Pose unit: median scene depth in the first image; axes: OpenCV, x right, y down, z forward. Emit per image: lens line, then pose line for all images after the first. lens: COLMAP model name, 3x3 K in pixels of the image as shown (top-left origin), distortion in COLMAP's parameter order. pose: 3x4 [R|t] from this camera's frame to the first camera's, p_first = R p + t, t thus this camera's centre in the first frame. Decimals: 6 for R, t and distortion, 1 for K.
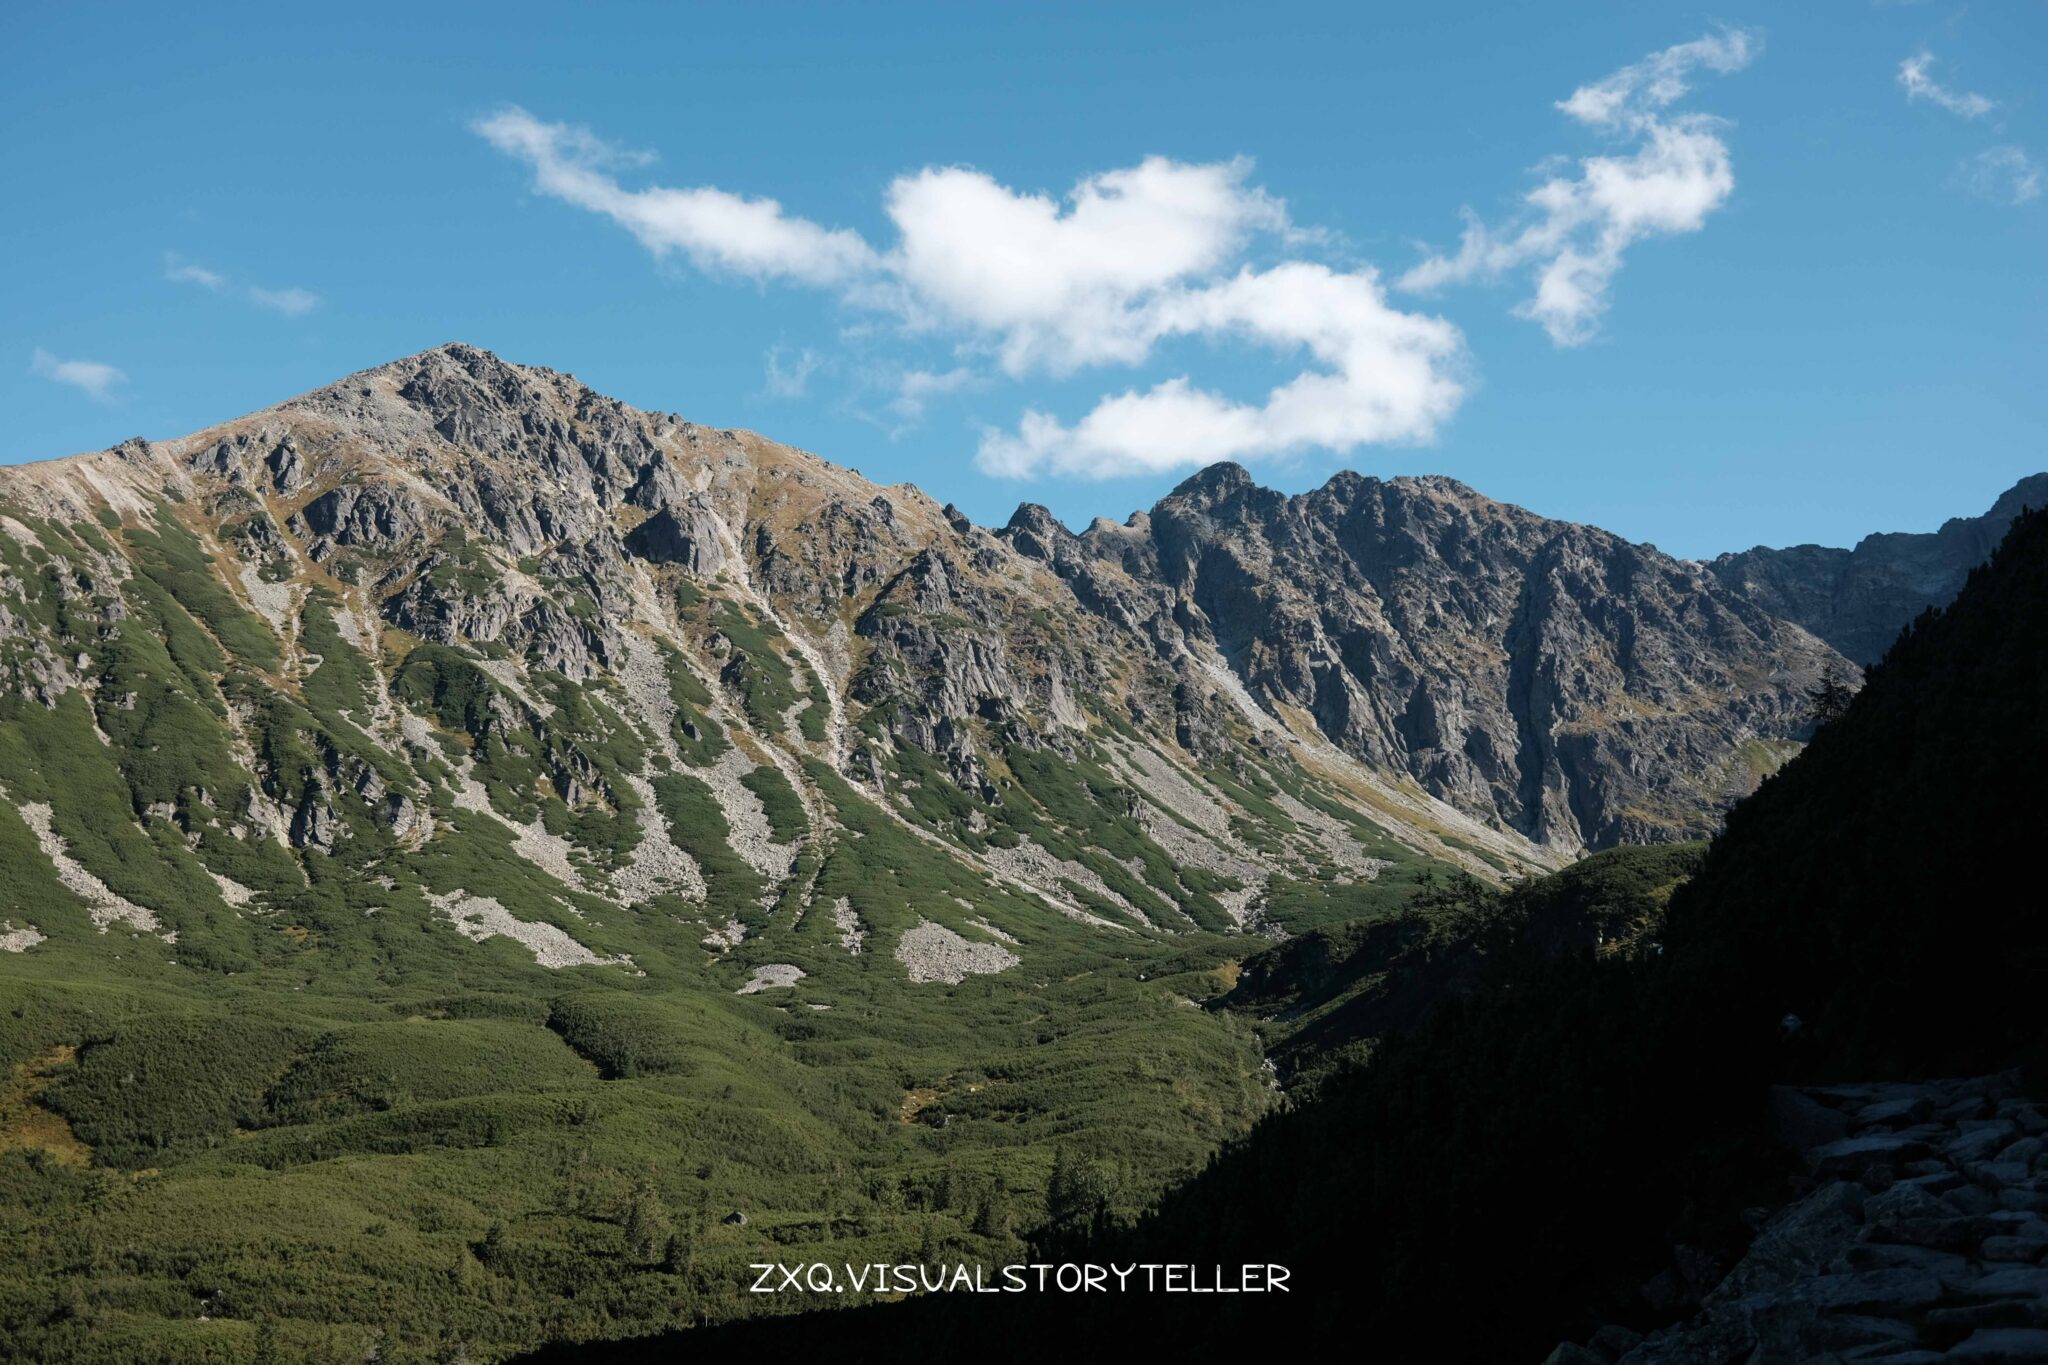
lens RADIAL K [[2057.7, 0, 1024.5], [0, 2057.7, 680.7], [0, 0, 1]] dist [-0.052860, 0.000000]
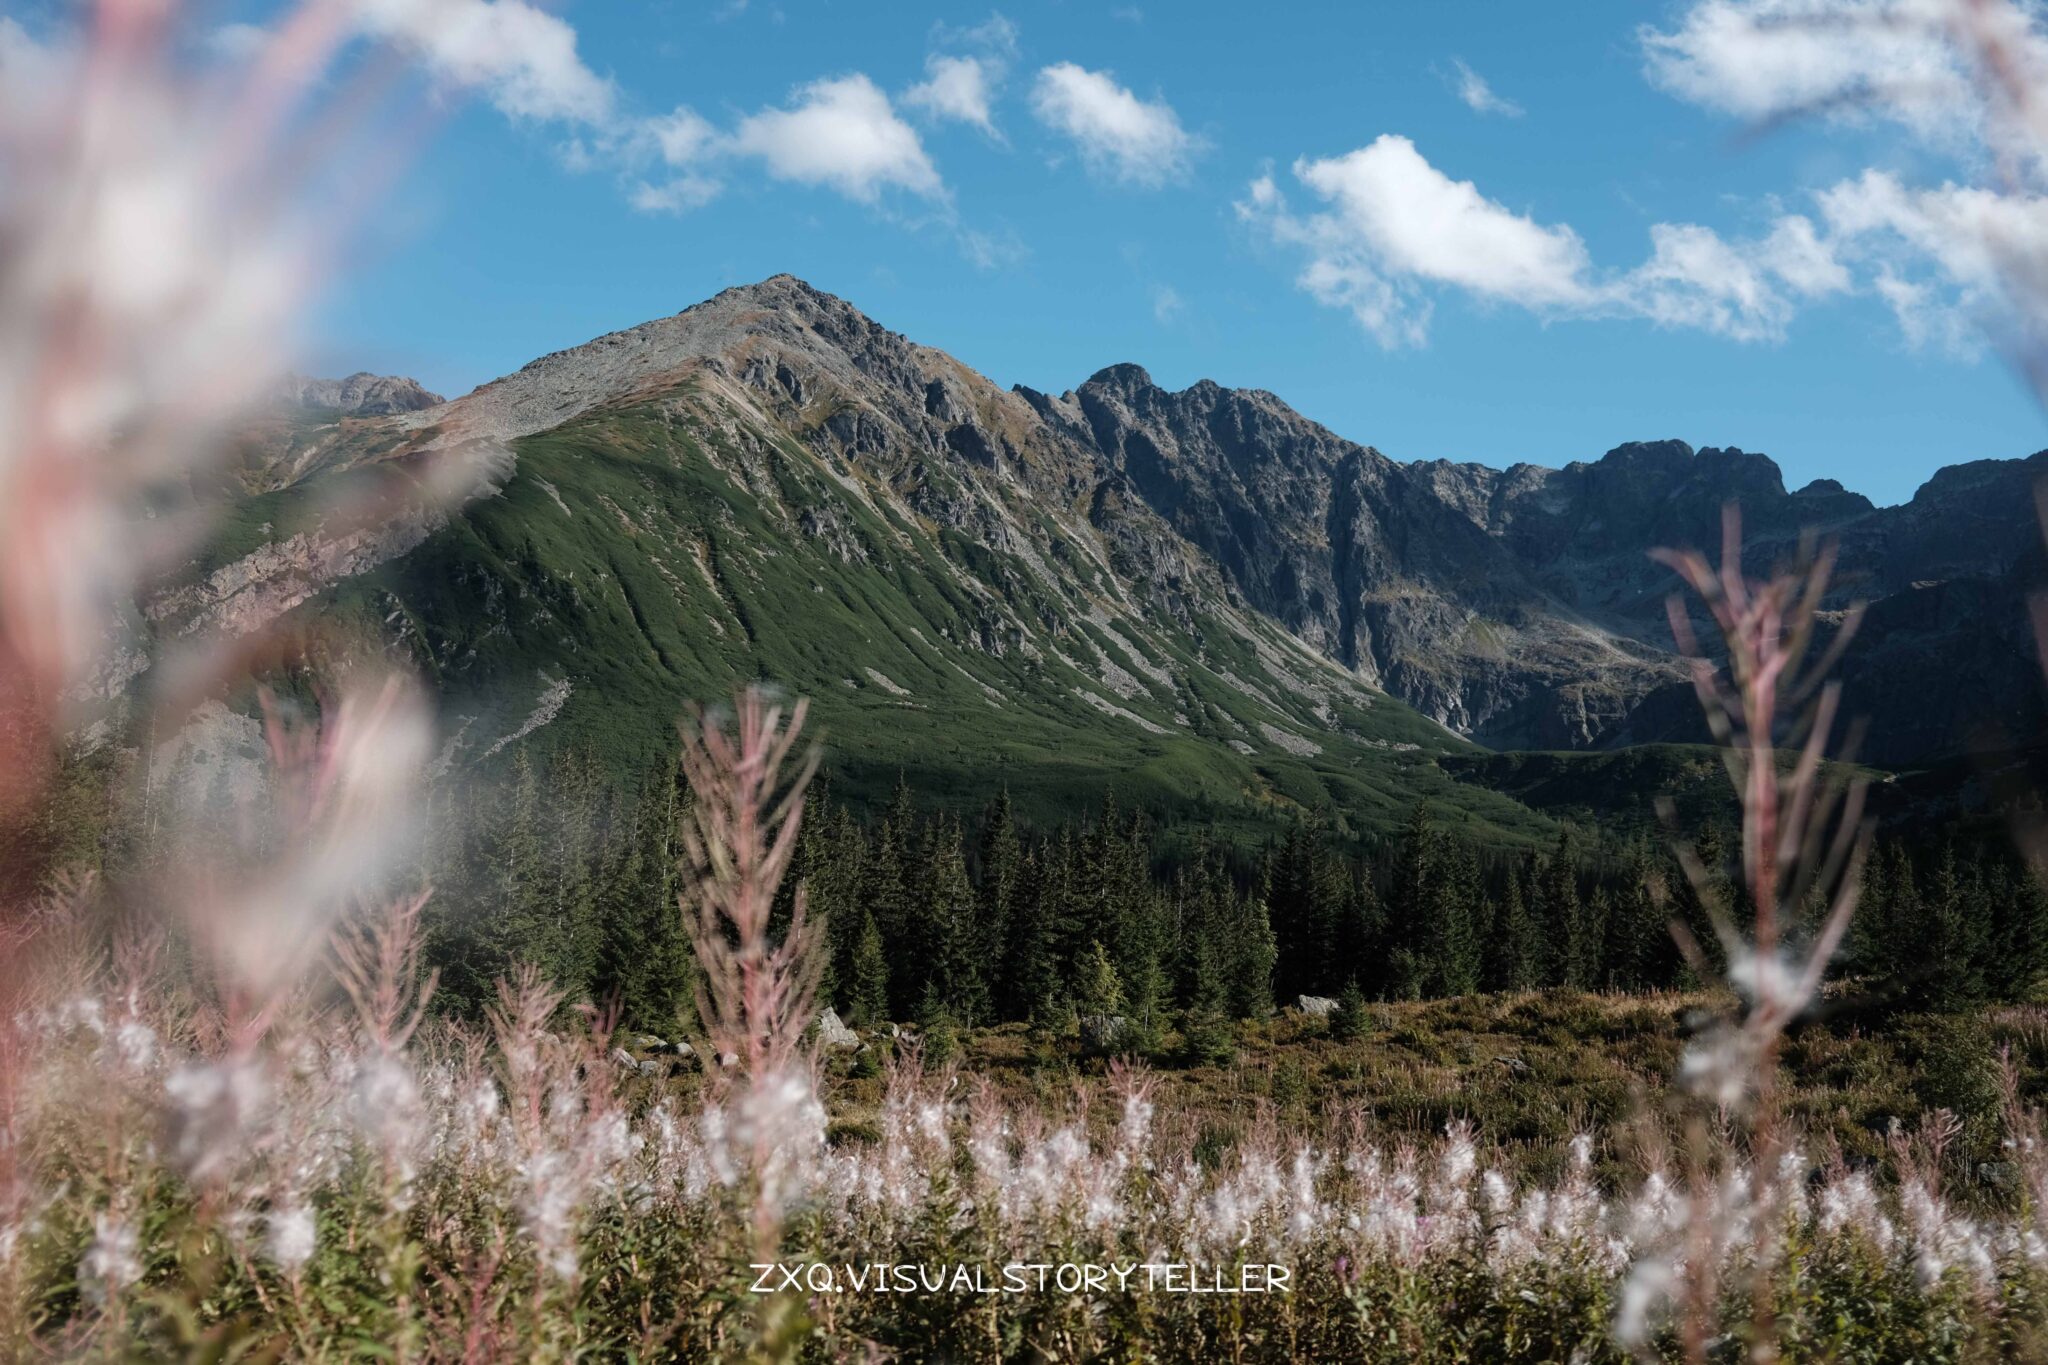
lens RADIAL K [[2057.7, 0, 1023.4], [0, 2057.7, 684.1], [0, 0, 1]] dist [-0.052860, 0.000000]
pose [[0.958346, 0.108090, 0.264368, -0.350836], [-0.144395, 0.981977, 0.121946, -0.057636], [-0.246422, -0.155039, 0.956681, -0.382583]]
